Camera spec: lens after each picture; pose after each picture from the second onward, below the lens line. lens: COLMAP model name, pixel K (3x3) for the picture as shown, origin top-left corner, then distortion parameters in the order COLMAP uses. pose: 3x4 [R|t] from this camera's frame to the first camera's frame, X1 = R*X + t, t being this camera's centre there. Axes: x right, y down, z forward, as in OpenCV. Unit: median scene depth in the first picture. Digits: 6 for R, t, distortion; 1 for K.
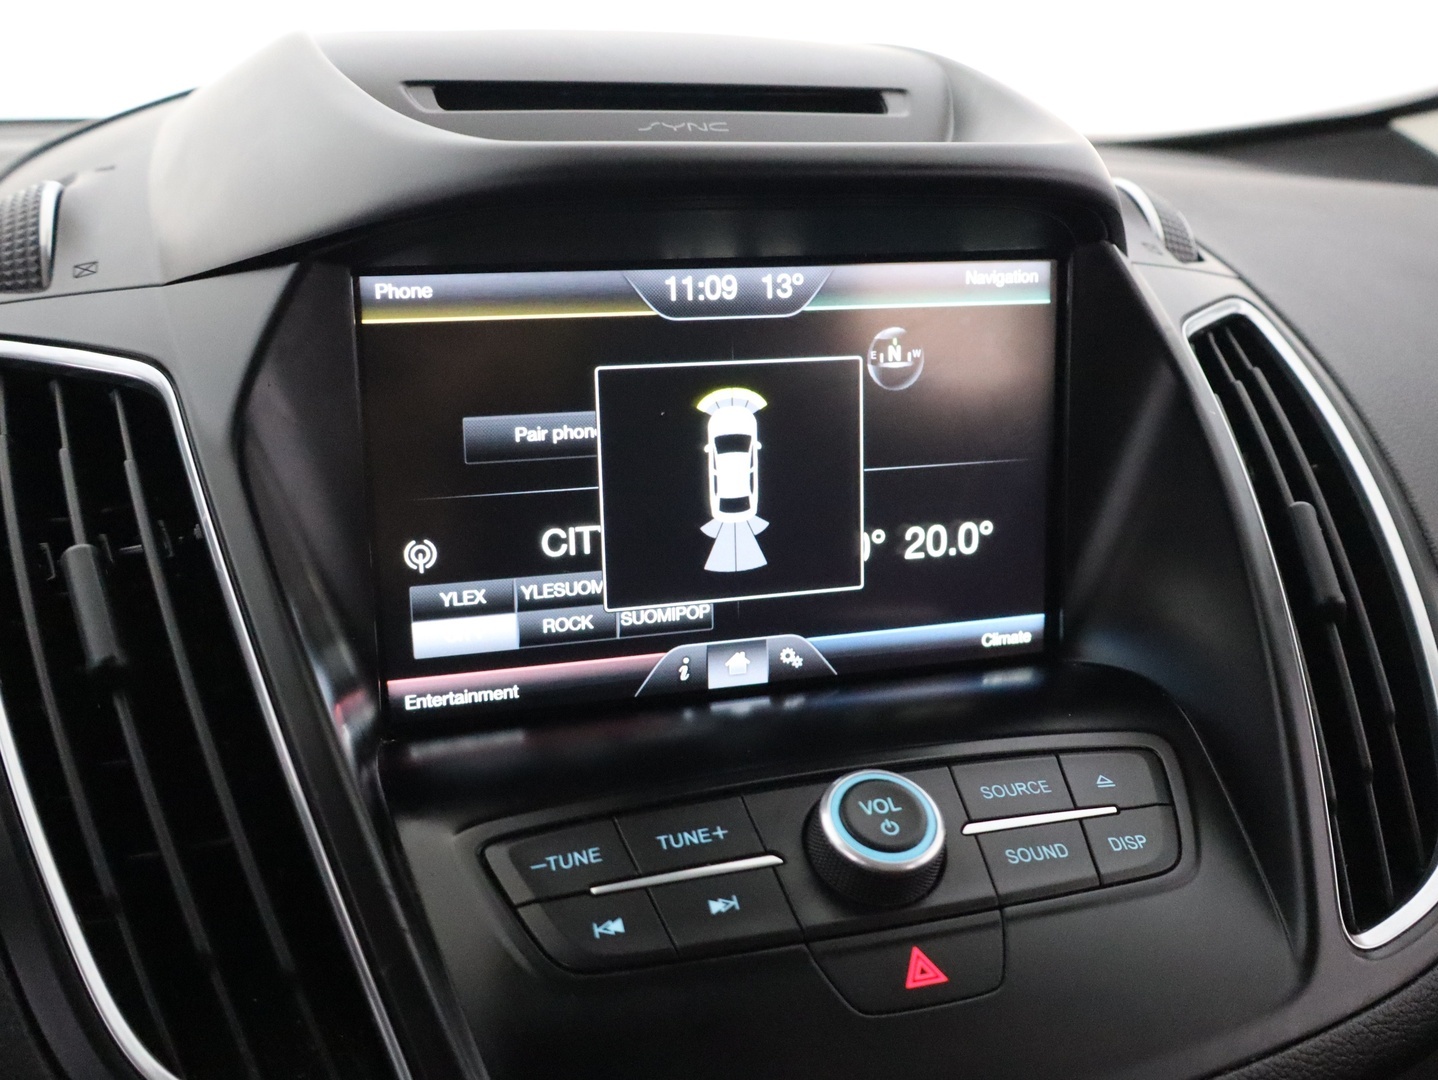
lens RADIAL K [[1371.3, 0, 719.0], [0, 1371.3, 540.0], [0, 0, 1]] dist [0.022961, 0.004920]
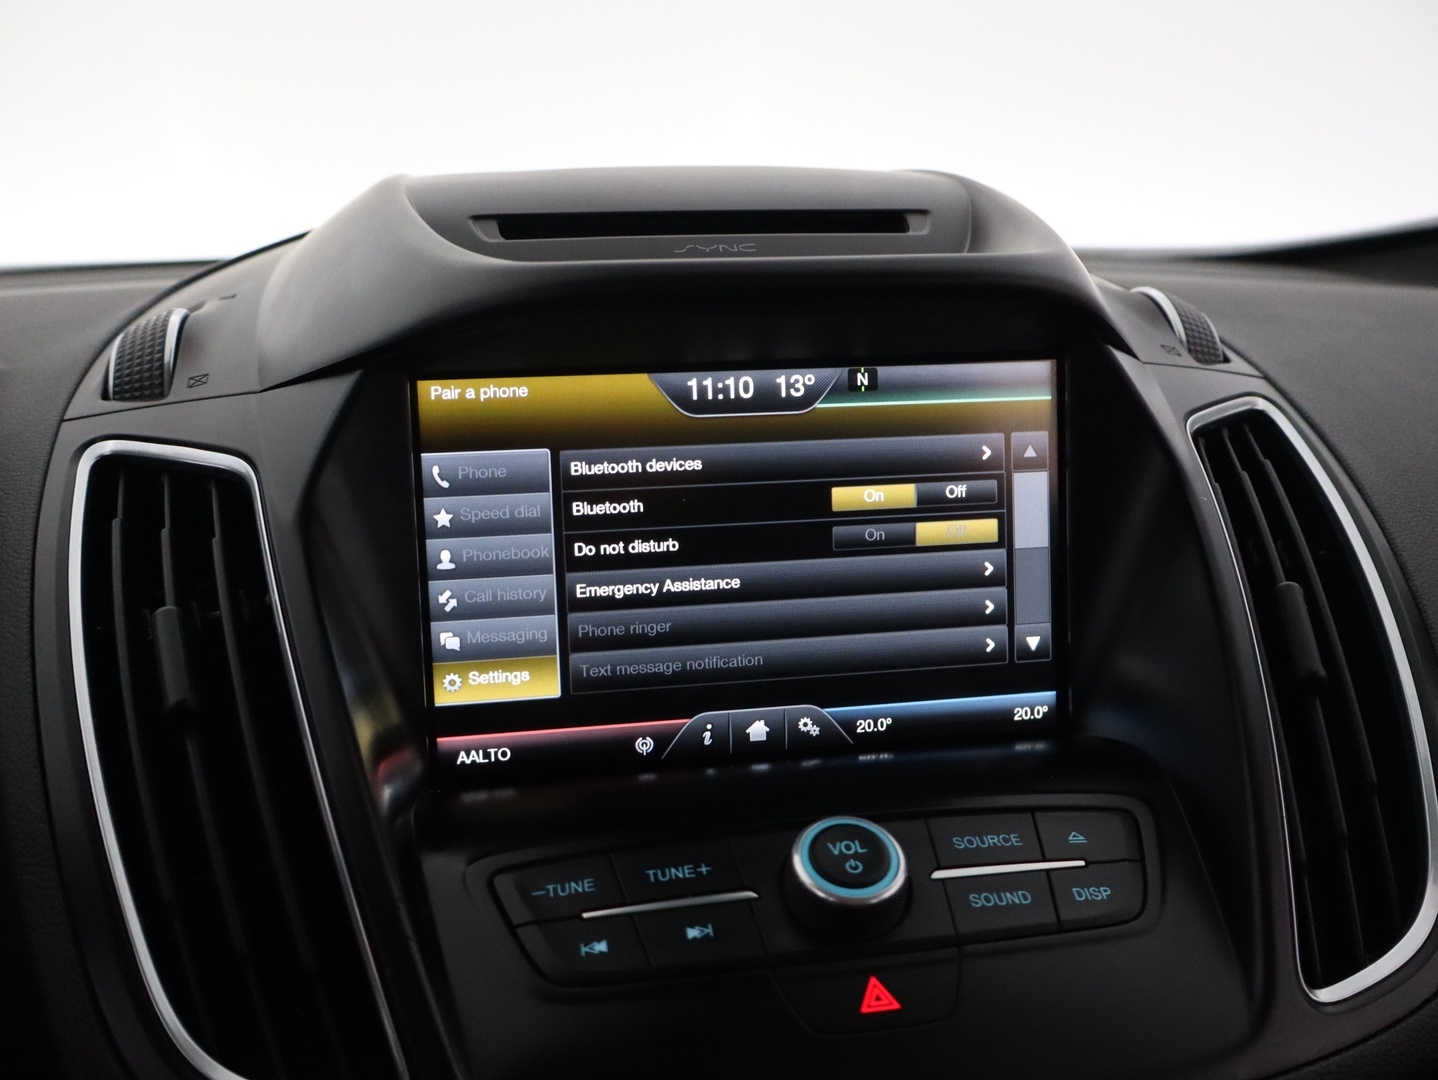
lens RADIAL K [[1371.3, 0, 719.0], [0, 1371.3, 540.0], [0, 0, 1]] dist [0.022961, 0.004920]
pose [[0.993450, -0.001233, -0.114265, 0.130196], [-0.008793, 0.996152, -0.087198, 0.042269], [0.113932, 0.087632, 0.989616, -0.108788]]
